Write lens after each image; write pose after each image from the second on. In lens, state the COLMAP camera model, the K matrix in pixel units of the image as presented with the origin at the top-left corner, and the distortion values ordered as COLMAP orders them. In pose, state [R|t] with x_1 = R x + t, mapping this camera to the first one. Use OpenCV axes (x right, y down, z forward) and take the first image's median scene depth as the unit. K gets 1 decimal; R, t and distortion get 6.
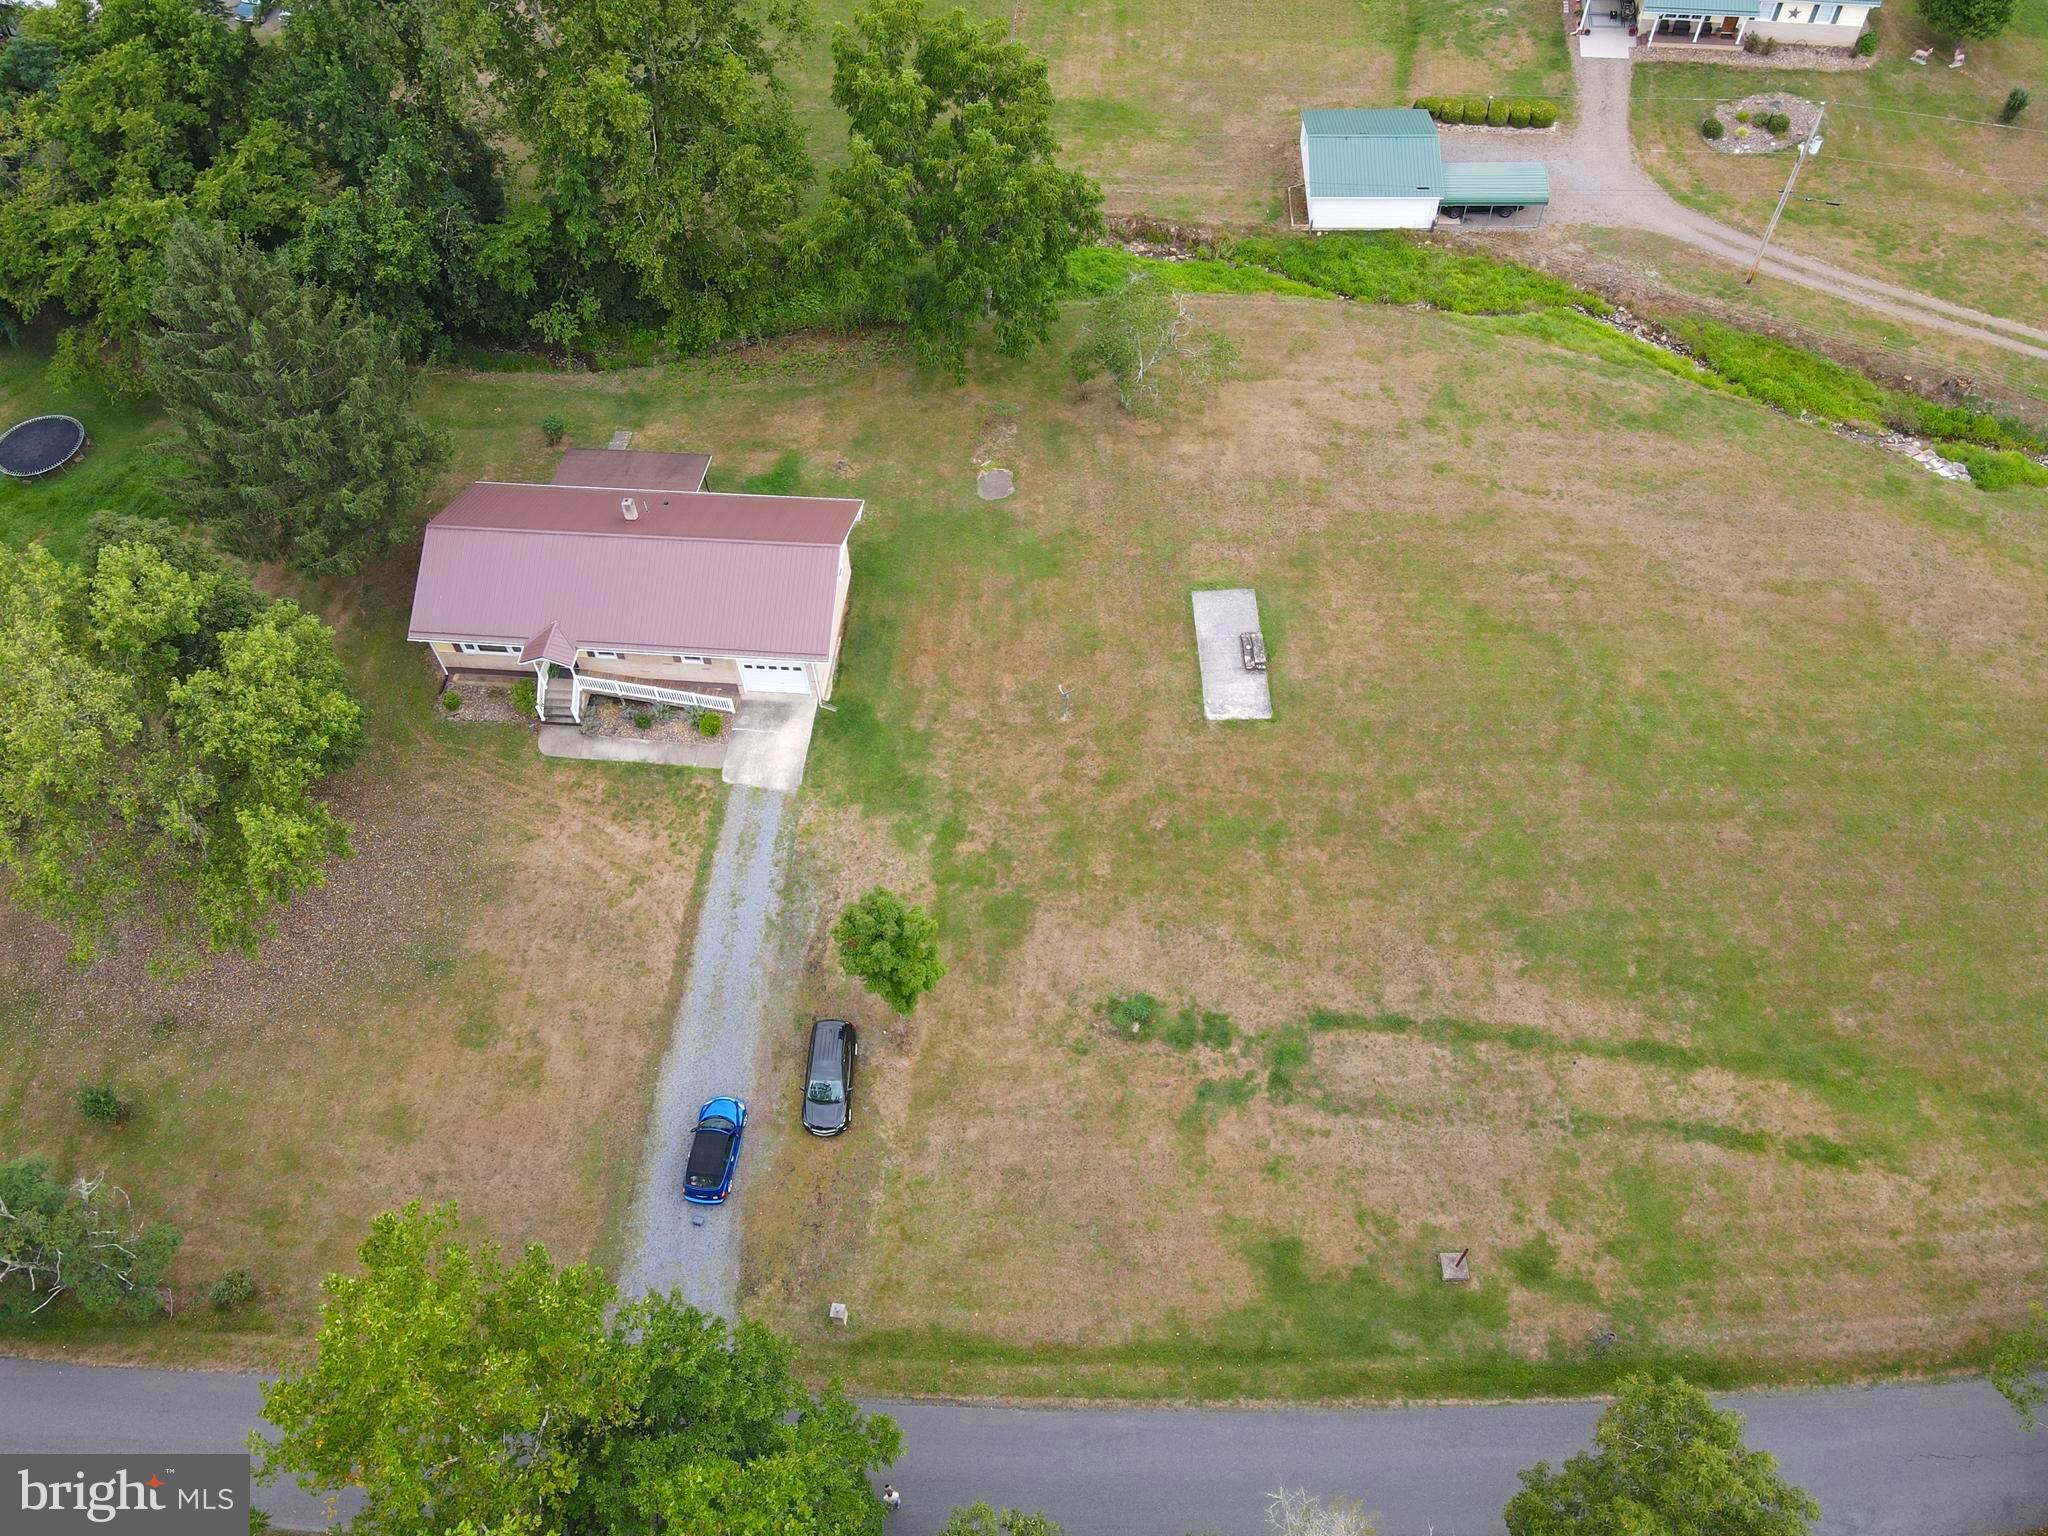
lens RADIAL K [[1506.3, 0, 1019.9], [0, 1506.3, 766.0], [0, 0, 1]] dist [-0.002012, 0.029053]
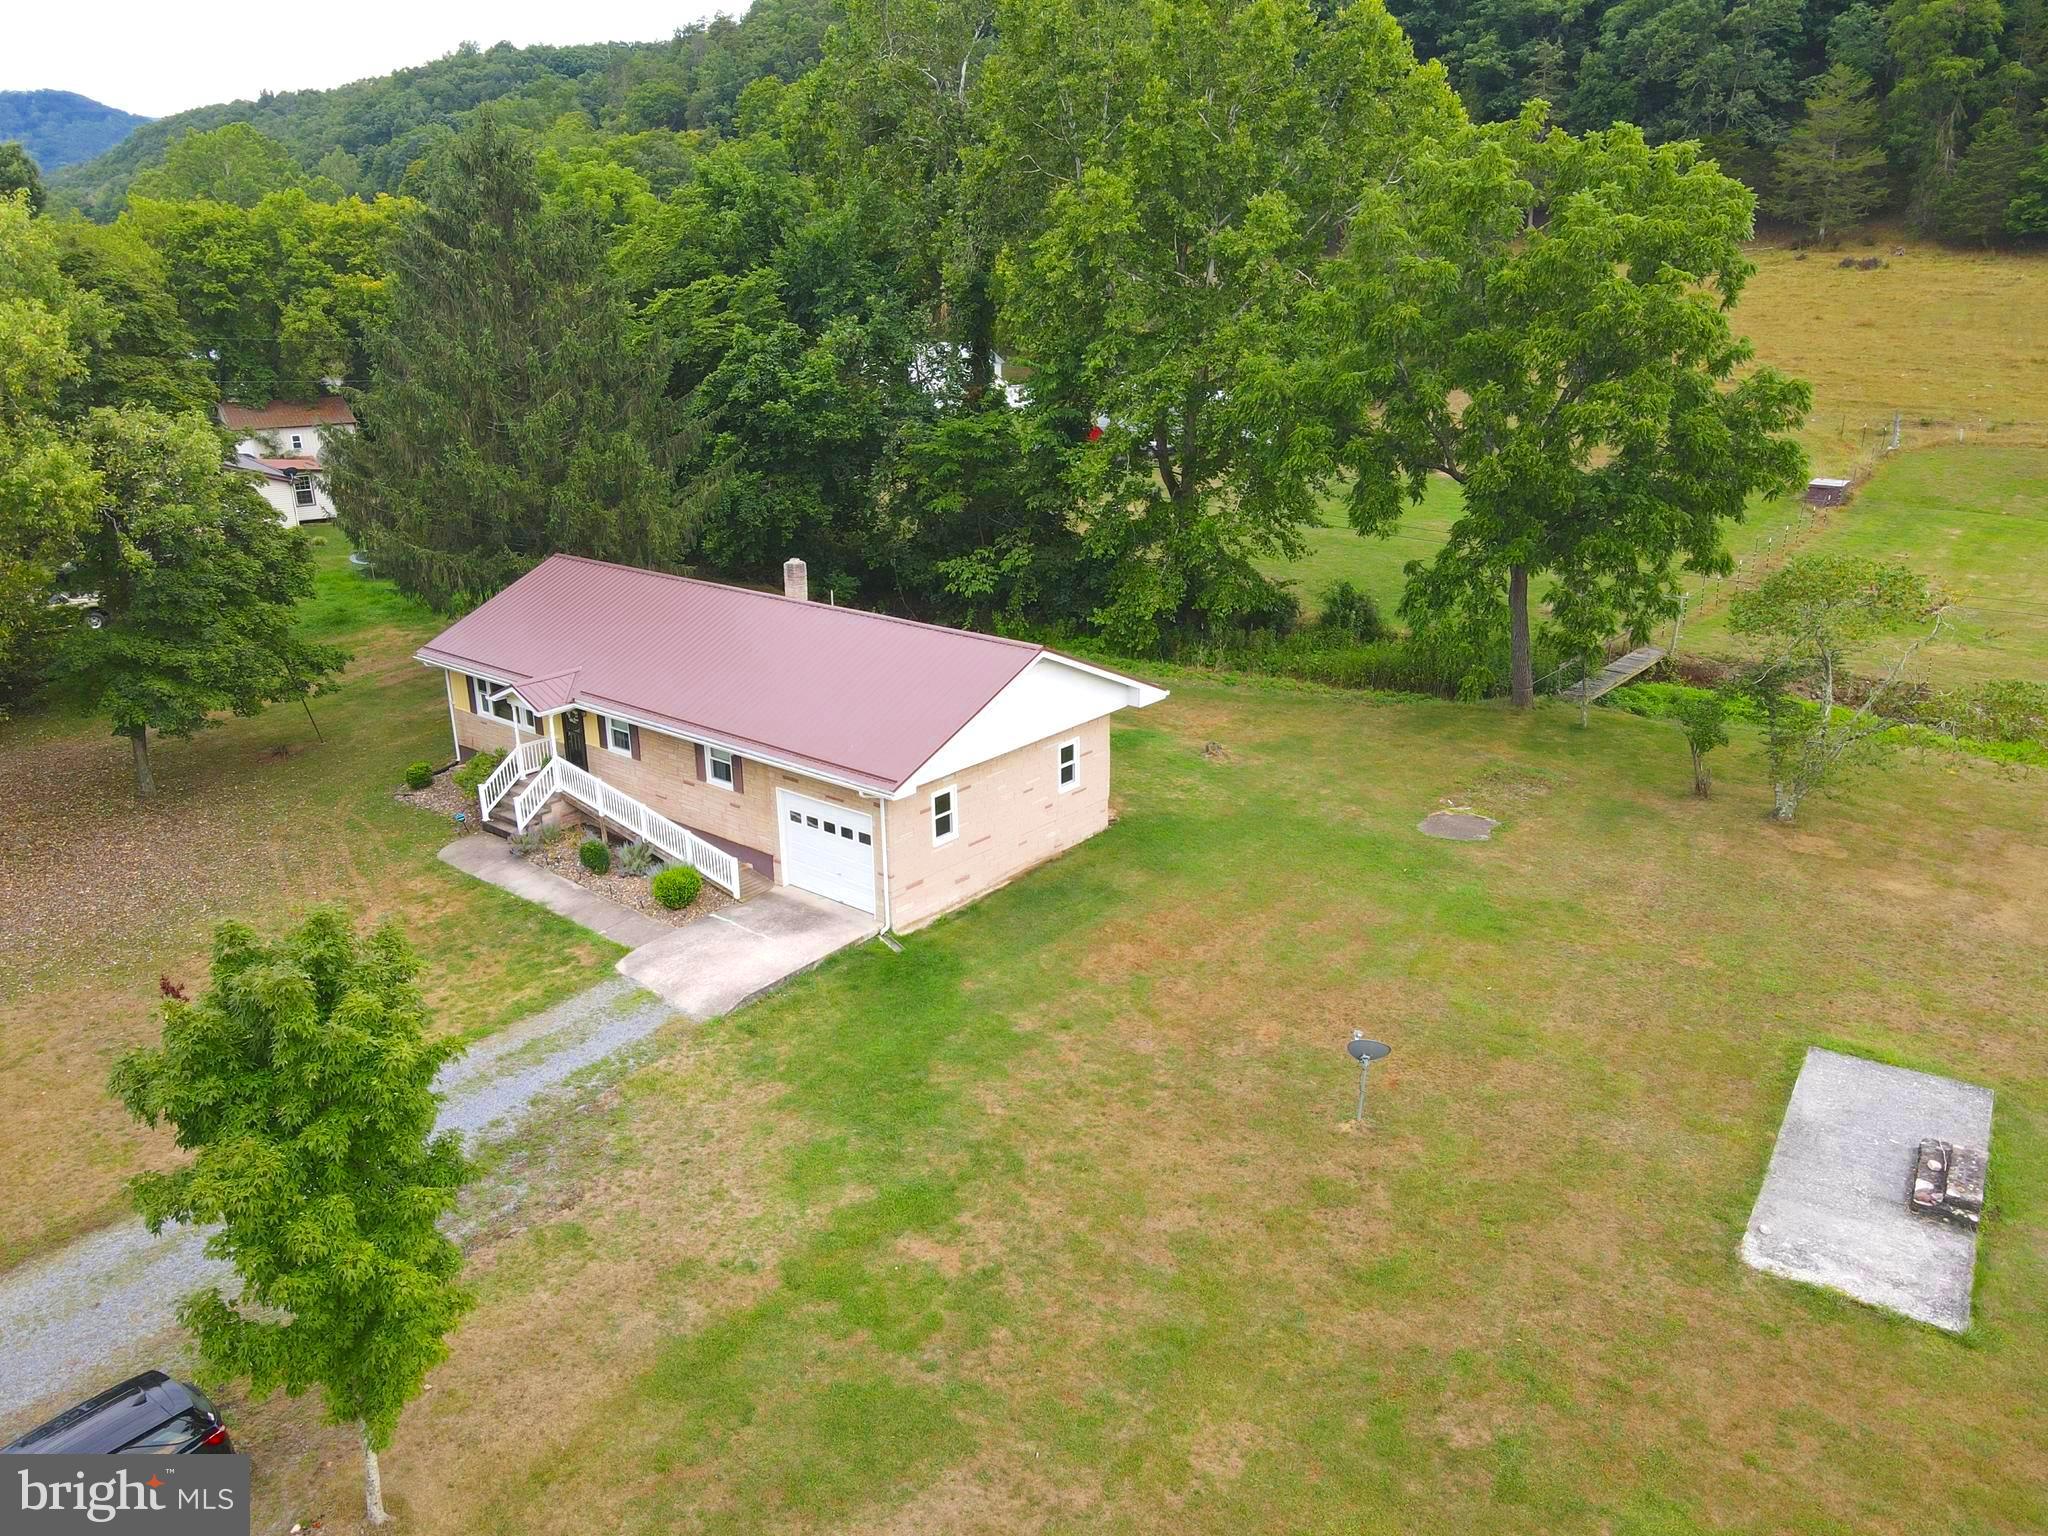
lens RADIAL K [[1506.3, 0, 1019.9], [0, 1506.3, 766.0], [0, 0, 1]] dist [-0.002012, 0.029053]
pose [[0.822167, 0.199677, -0.533076, 0.153459], [-0.469383, 0.767614, -0.436403, 0.109695], [0.322057, 0.609014, 0.724832, 0.651009]]
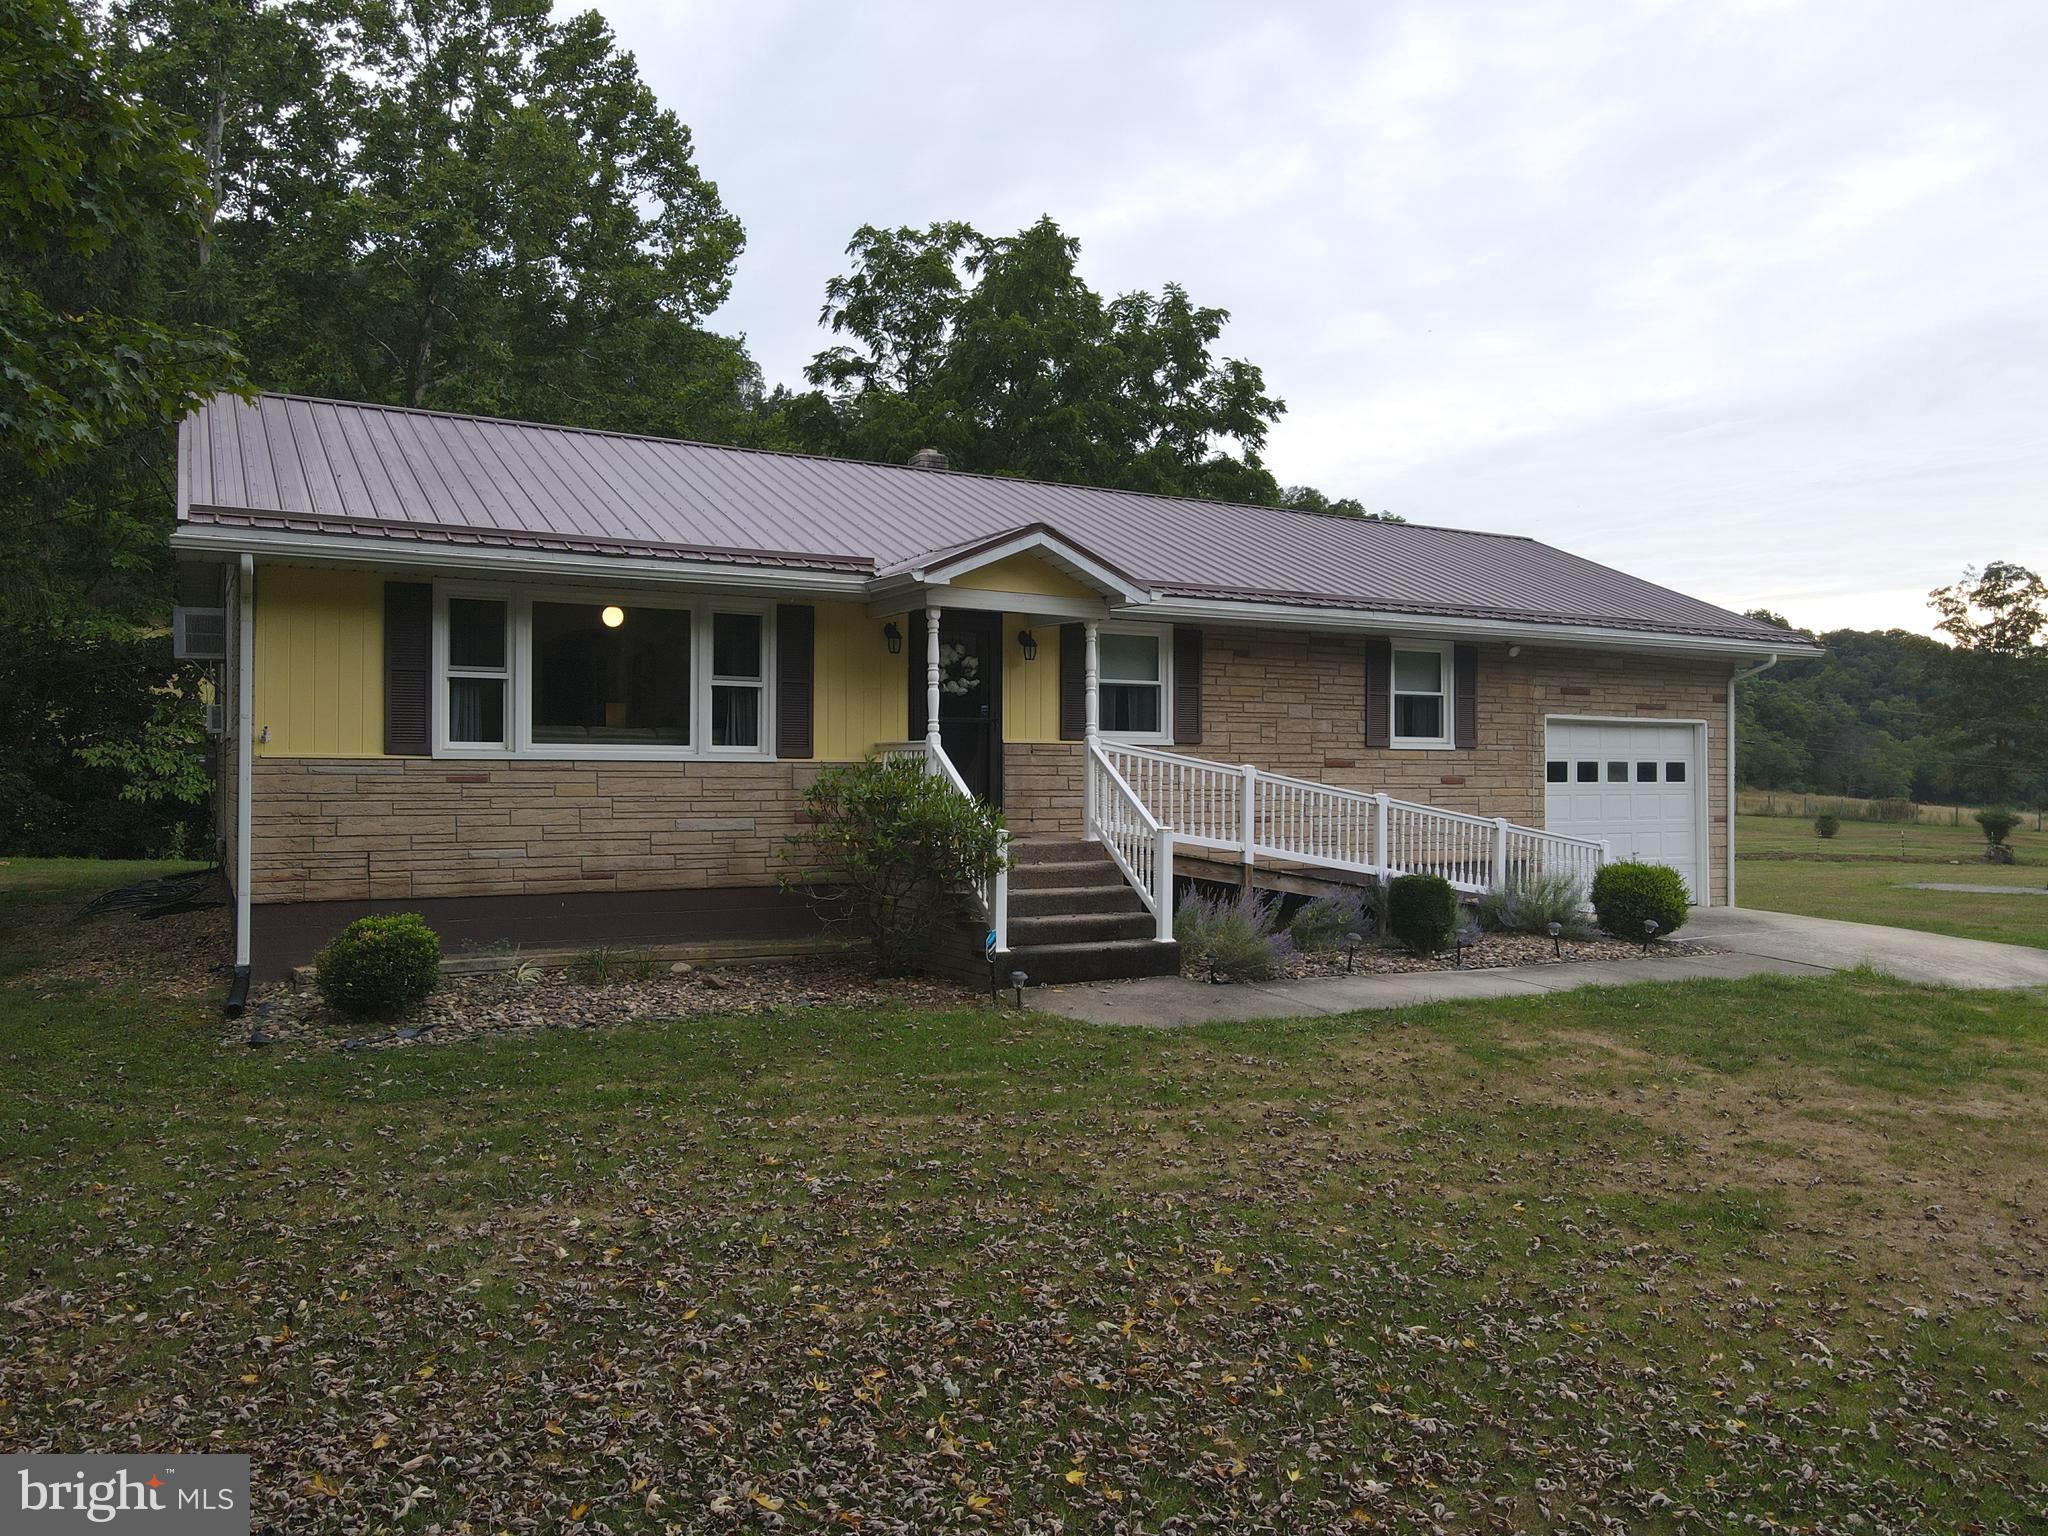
lens RADIAL K [[1506.3, 0, 1019.9], [0, 1506.3, 766.0], [0, 0, 1]] dist [-0.002012, 0.029053]
pose [[0.822993, 0.036875, 0.566854, -0.423519], [0.445227, 0.577857, -0.683999, 0.079900], [-0.352782, 0.815305, 0.459155, 0.918004]]
